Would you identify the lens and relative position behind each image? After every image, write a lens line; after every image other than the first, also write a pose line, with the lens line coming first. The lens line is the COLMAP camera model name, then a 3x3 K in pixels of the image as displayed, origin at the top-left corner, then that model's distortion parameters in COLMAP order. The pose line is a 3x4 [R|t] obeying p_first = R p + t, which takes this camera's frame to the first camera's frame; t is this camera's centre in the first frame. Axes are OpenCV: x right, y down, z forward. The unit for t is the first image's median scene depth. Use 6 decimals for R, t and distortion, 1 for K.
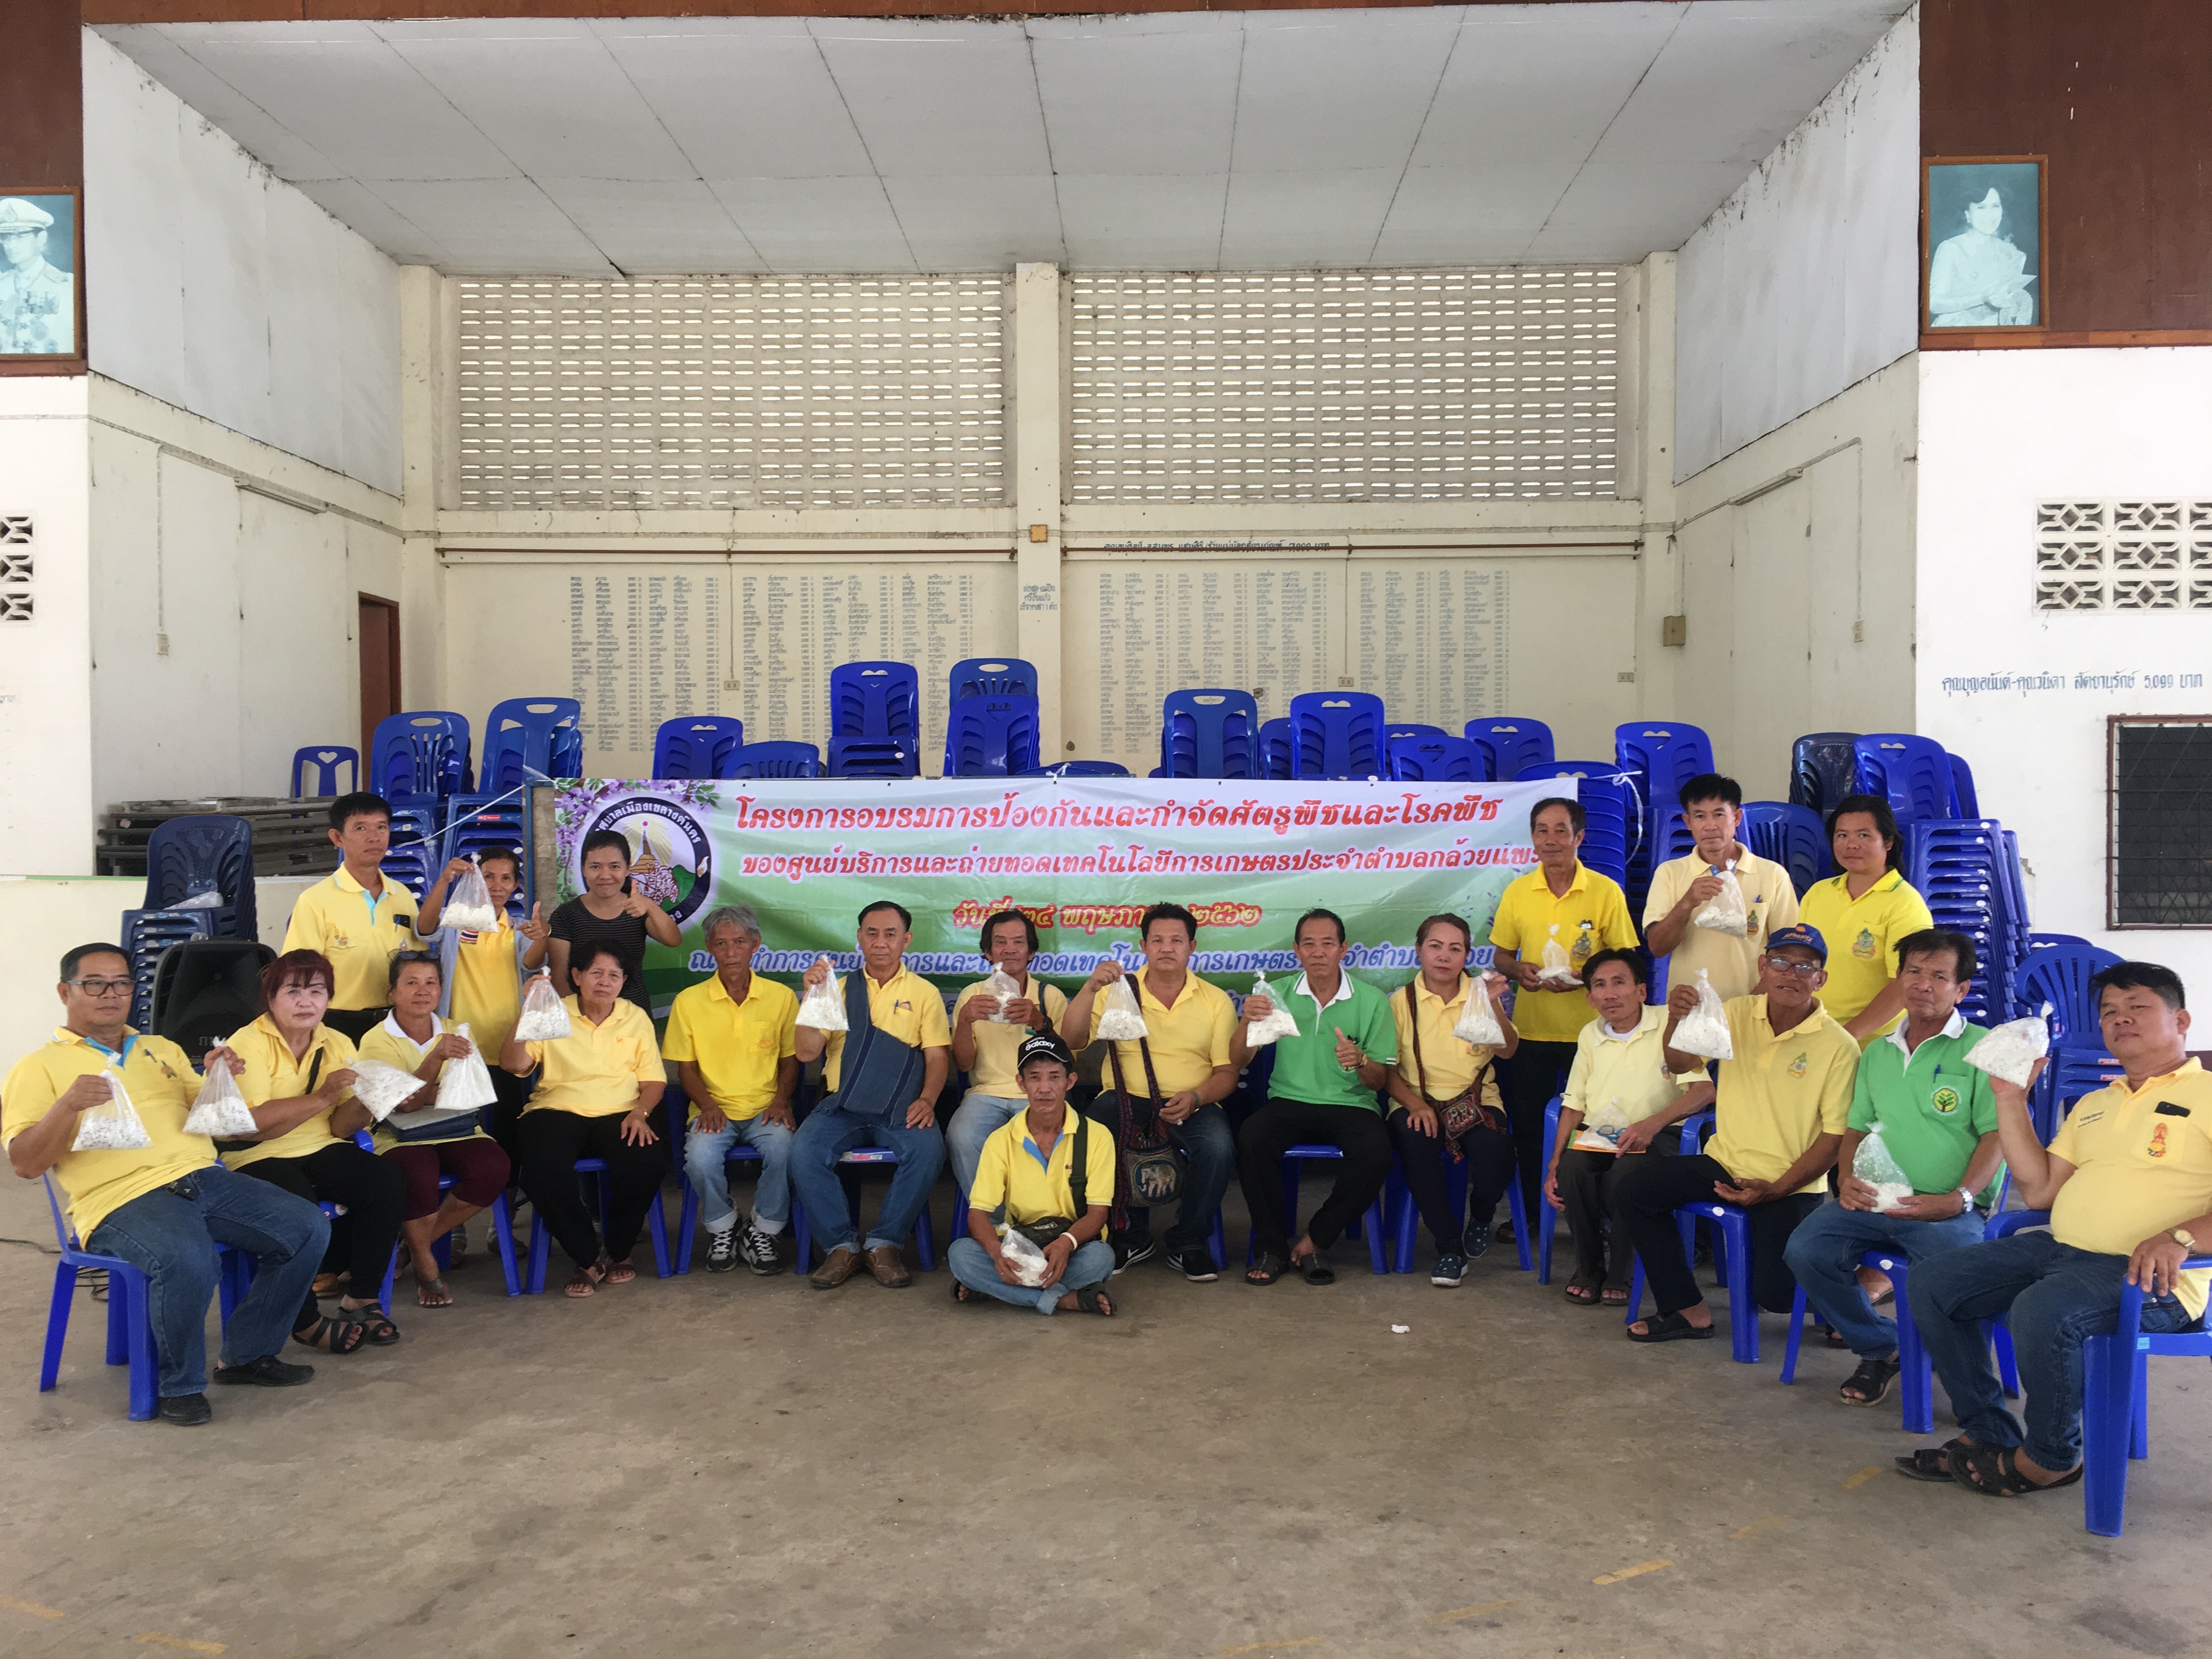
lens RADIAL K [[1870.4, 0, 1100.5], [0, 1870.4, 806.8], [0, 0, 1]] dist [0.076976, -0.111782]
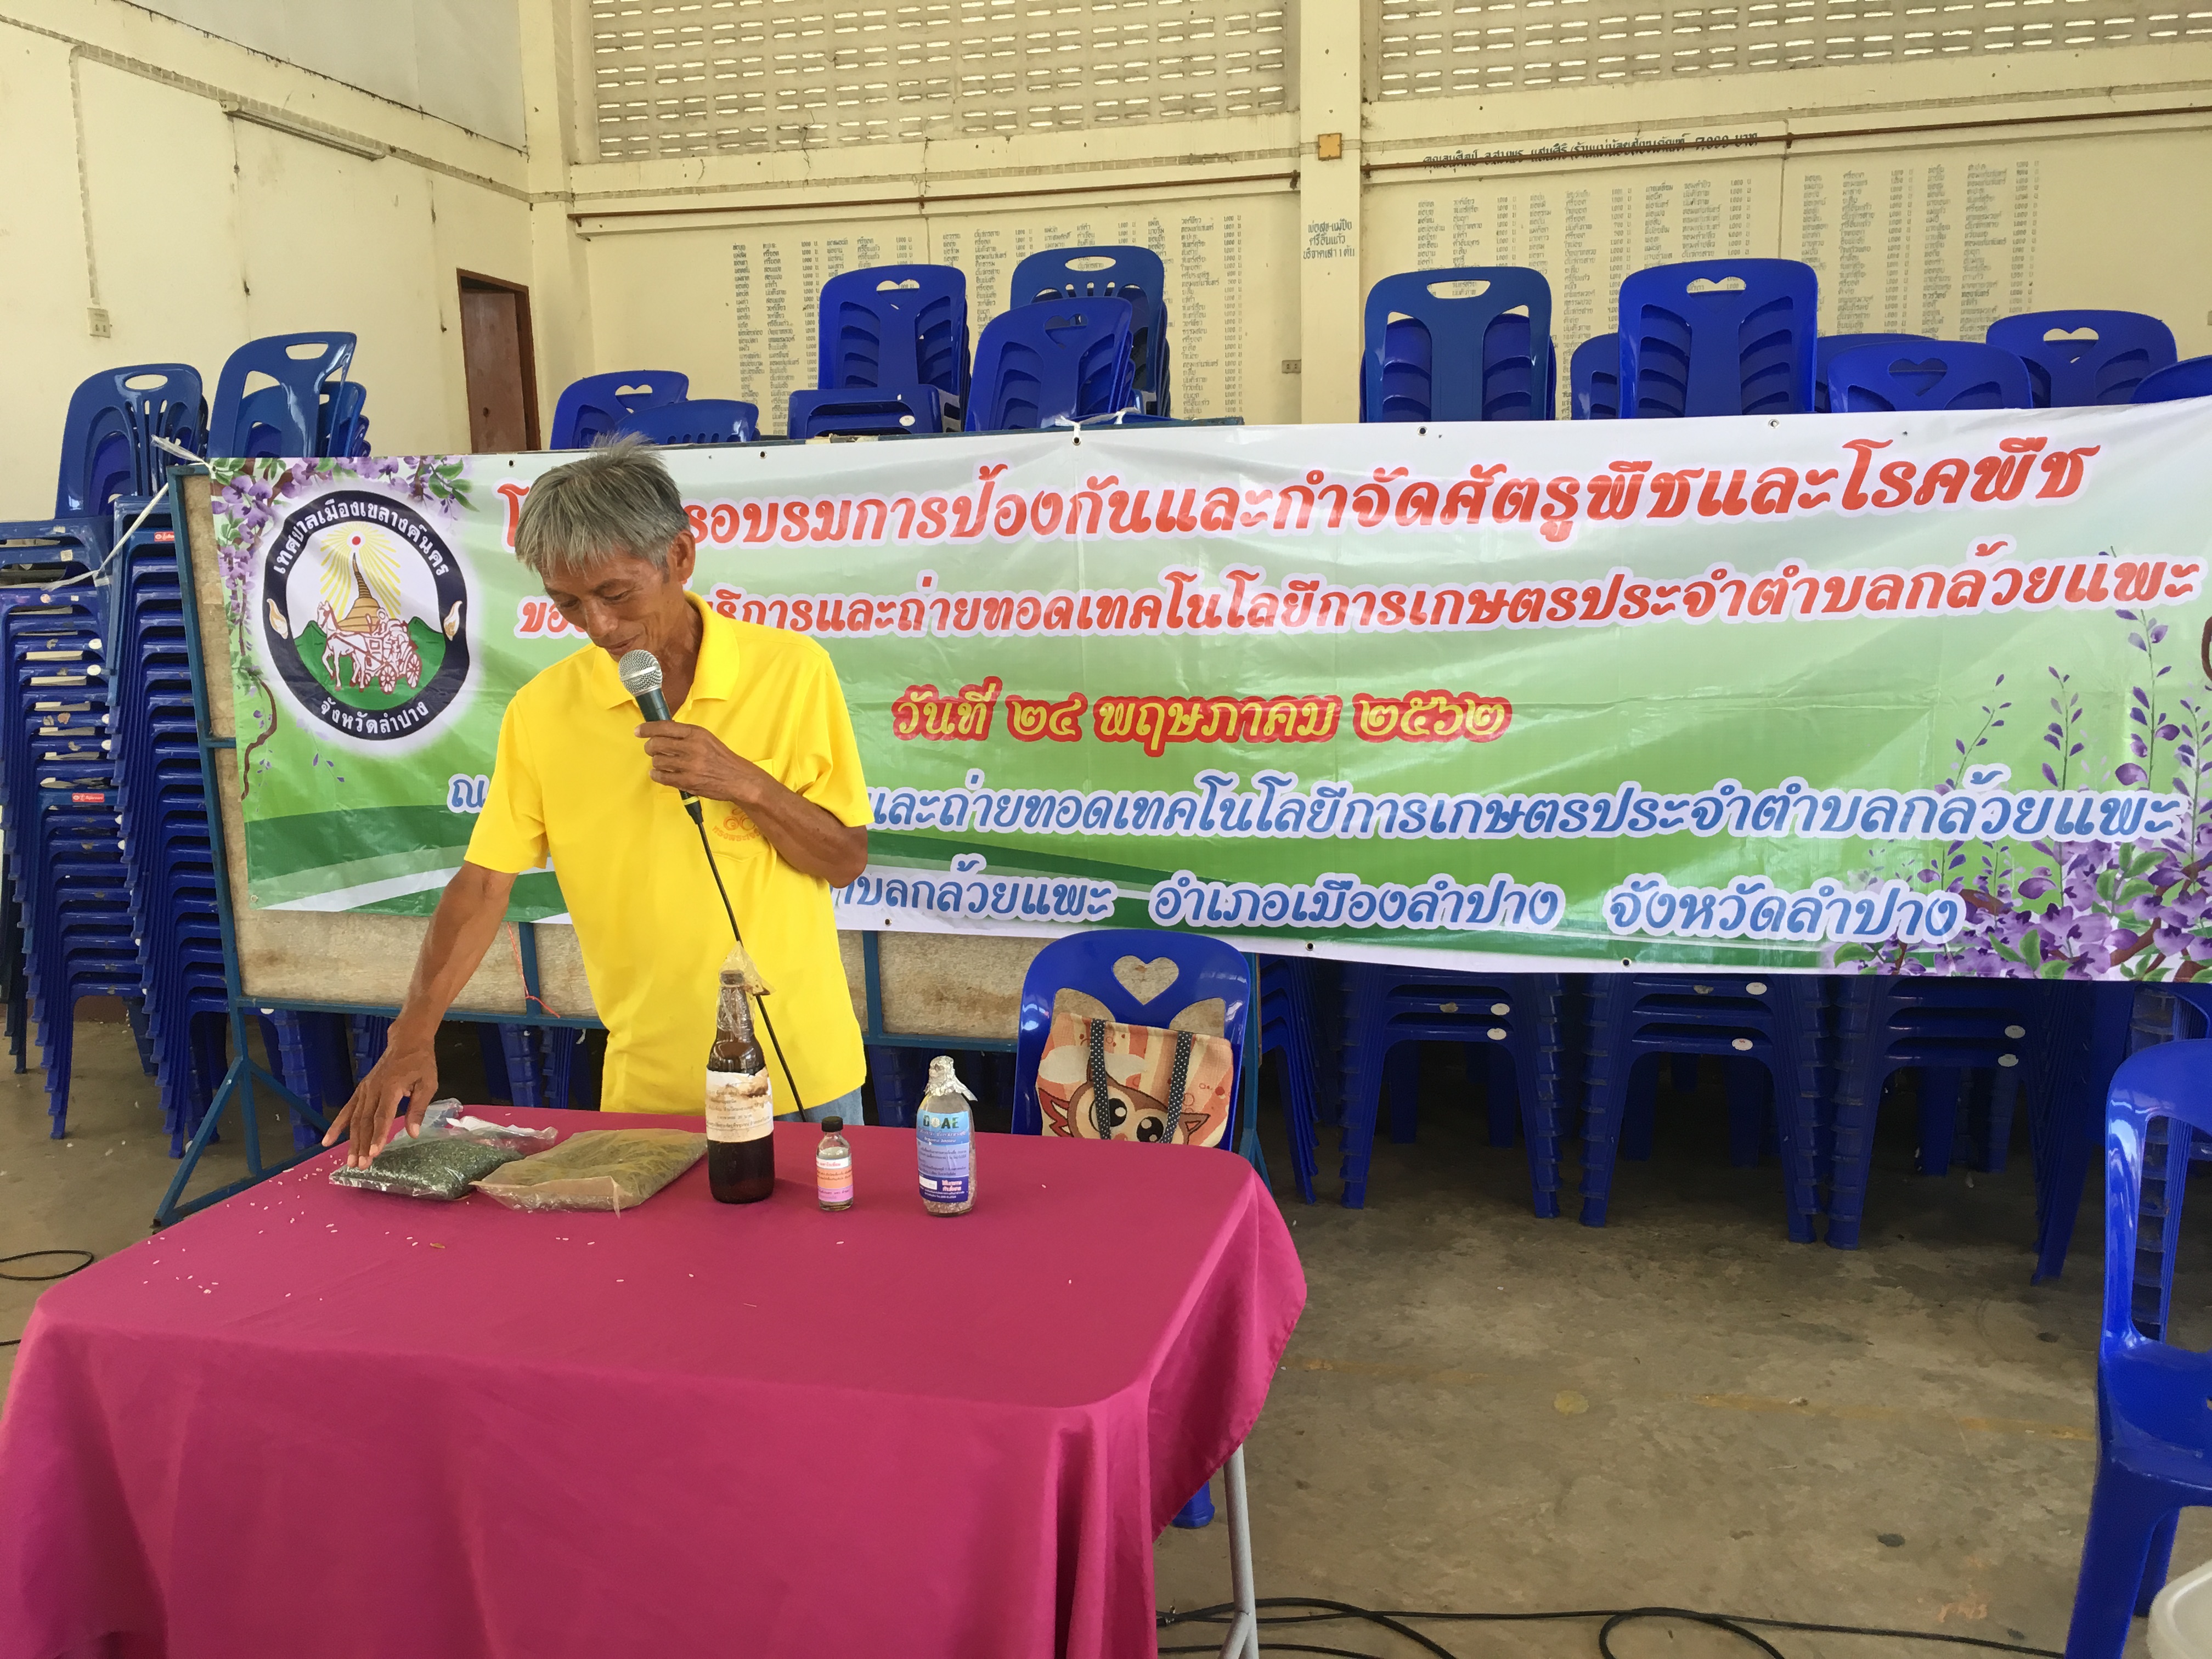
lens RADIAL K [[1870.4, 0, 1101.5], [0, 1870.4, 819.4], [0, 0, 1]] dist [0.076976, -0.111782]
pose [[0.976302, 0.015694, -0.215841, 0.059750], [0.014646, 0.990289, 0.138249, 0.011437], [0.215915, -0.138134, 0.966592, 0.356311]]
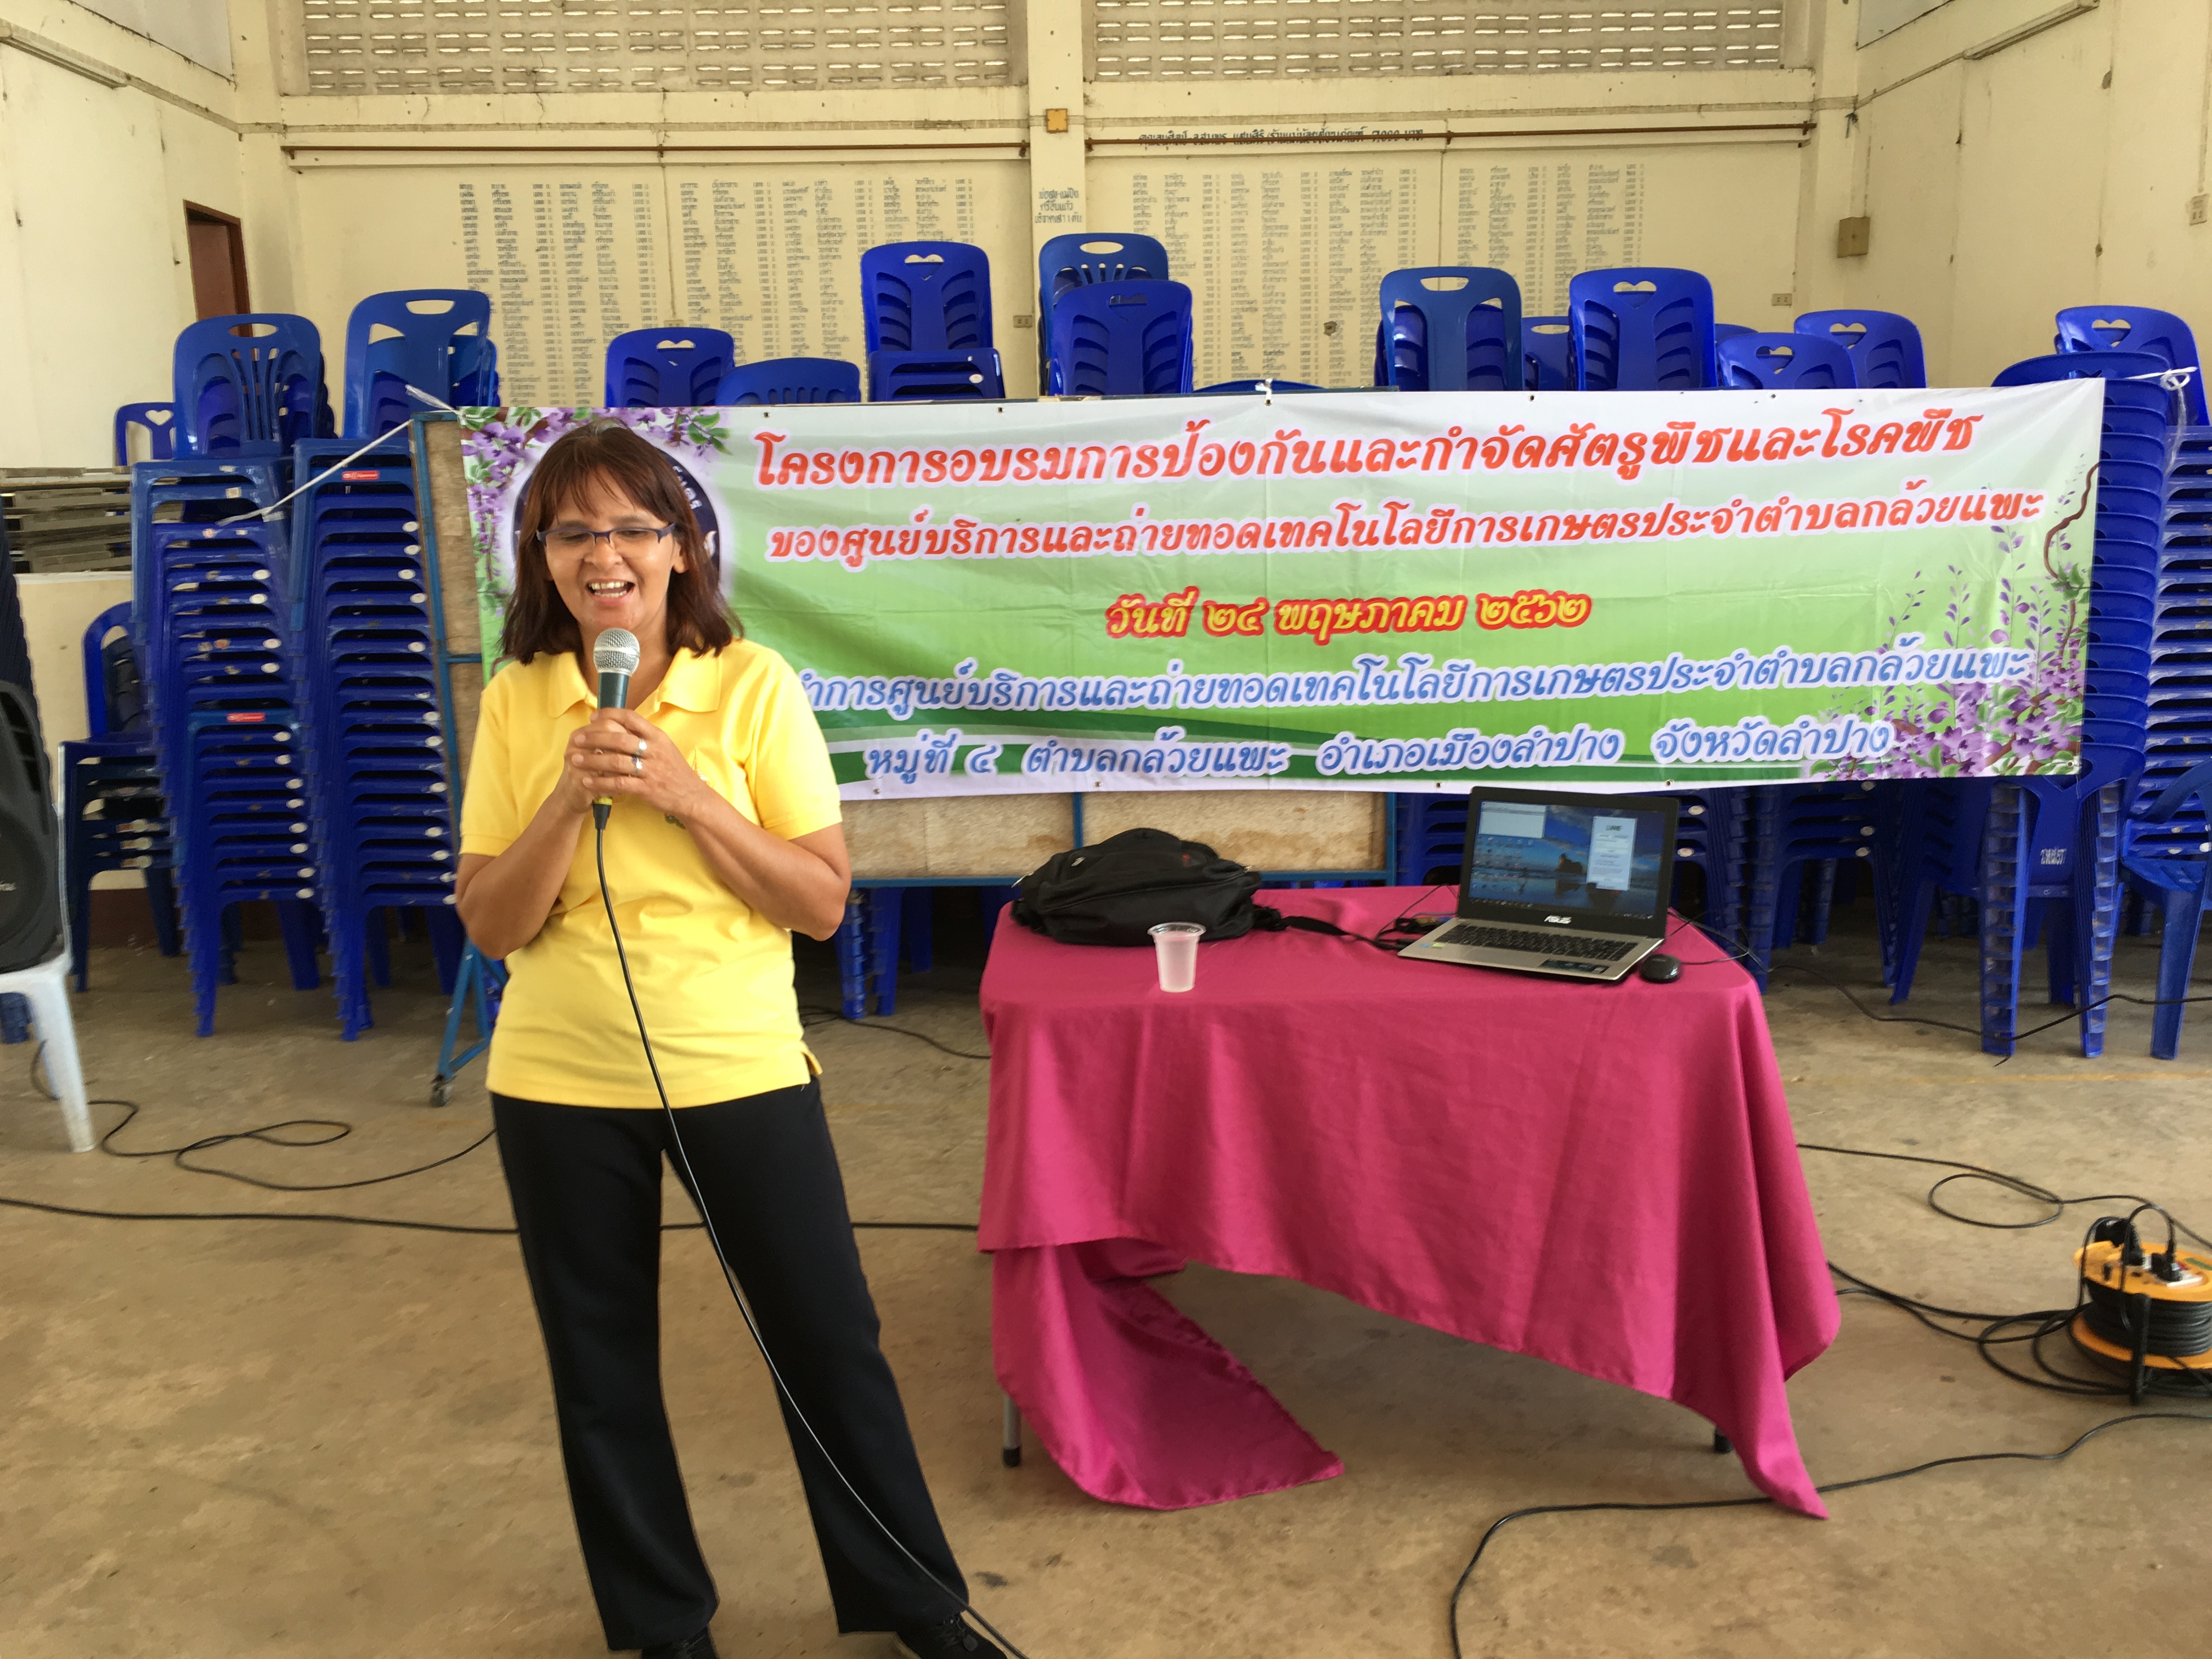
lens RADIAL K [[1870.4, 0, 1099.1], [0, 1870.4, 815.0], [0, 0, 1]] dist [0.076976, -0.111782]
pose [[0.999072, -0.022050, 0.037005, -0.073114], [0.015481, 0.985452, 0.169245, 0.010853], [-0.040199, -0.168515, 0.984879, 0.246227]]
